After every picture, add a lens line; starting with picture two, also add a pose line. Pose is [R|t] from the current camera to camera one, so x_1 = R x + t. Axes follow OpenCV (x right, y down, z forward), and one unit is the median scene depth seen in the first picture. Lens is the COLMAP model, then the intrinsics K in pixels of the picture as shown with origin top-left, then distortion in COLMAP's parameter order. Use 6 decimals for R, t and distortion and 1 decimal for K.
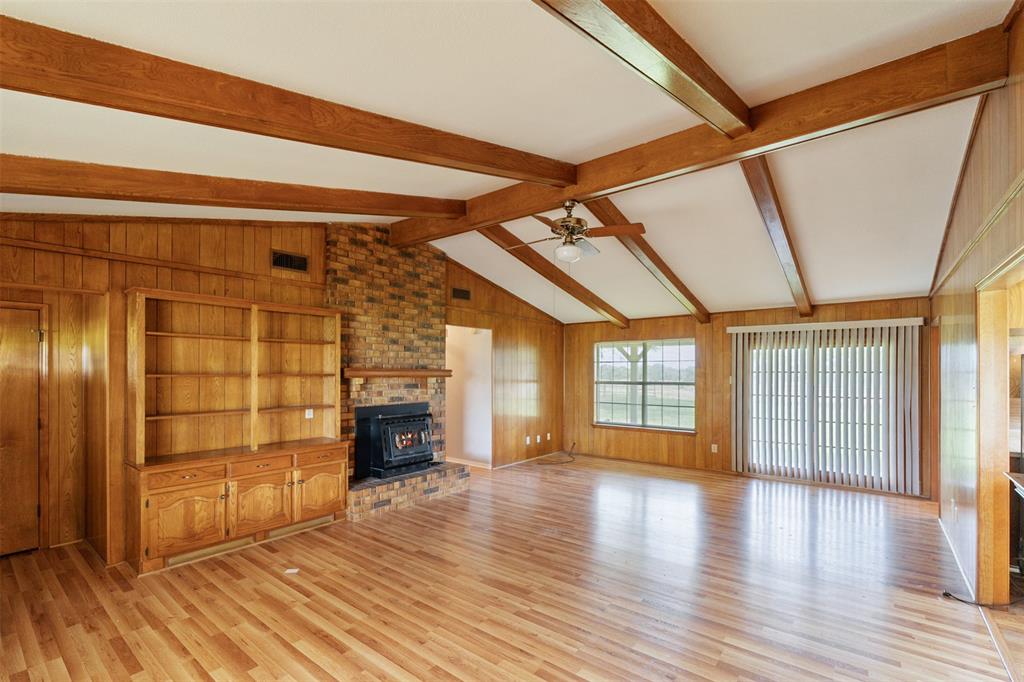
lens RADIAL K [[459.9, 0, 510.8], [0, 459.9, 368.7], [0, 0, 1]] dist [-0.002184, -0.000243]
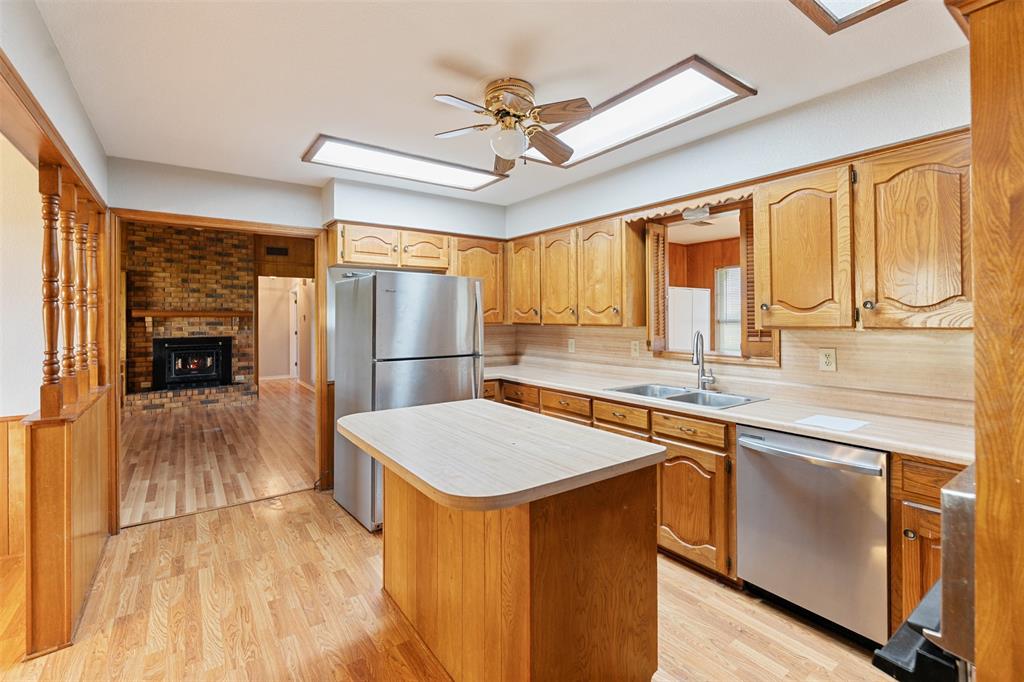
lens RADIAL K [[461.2, 0, 512.7], [0, 461.2, 315.1], [0, 0, 1]] dist [-0.000525, -0.000044]
pose [[0.961674, -0.011008, -0.273974, 0.985476], [0.010266, 0.999939, -0.004143, 0.027271], [0.274002, 0.001172, 0.961728, -0.041364]]
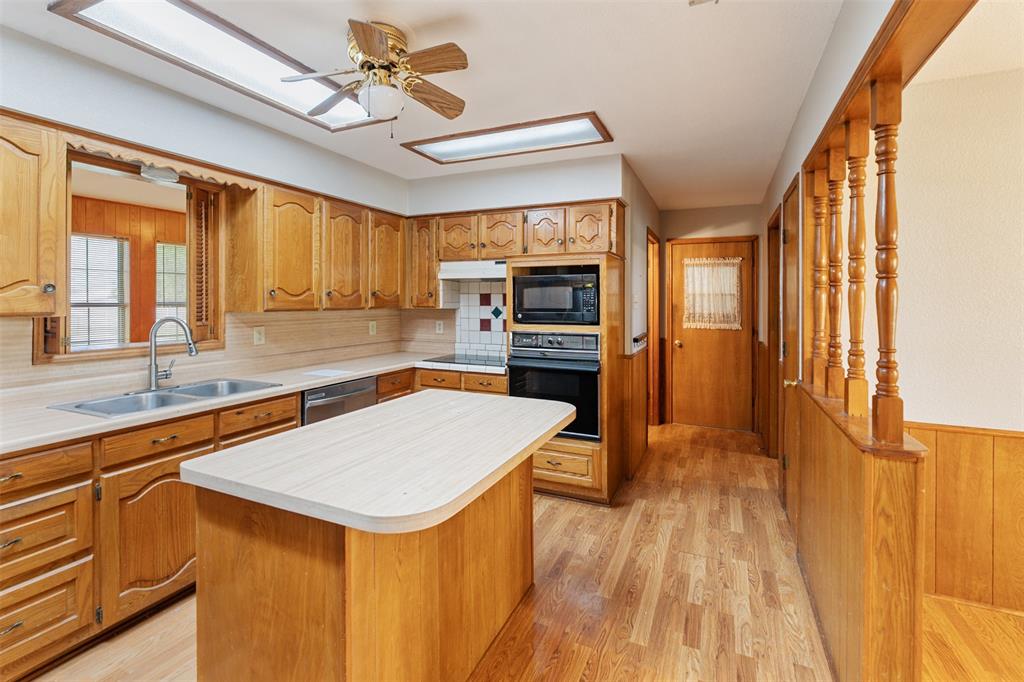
lens RADIAL K [[465.7, 0, 509.5], [0, 465.7, 301.7], [0, 0, 1]] dist [-0.000608, 0.000039]
pose [[-0.237474, -0.006613, 0.971371, 0.547306], [-0.006344, 0.999966, 0.005256, 0.025820], [-0.971373, -0.004914, -0.237508, 0.303499]]
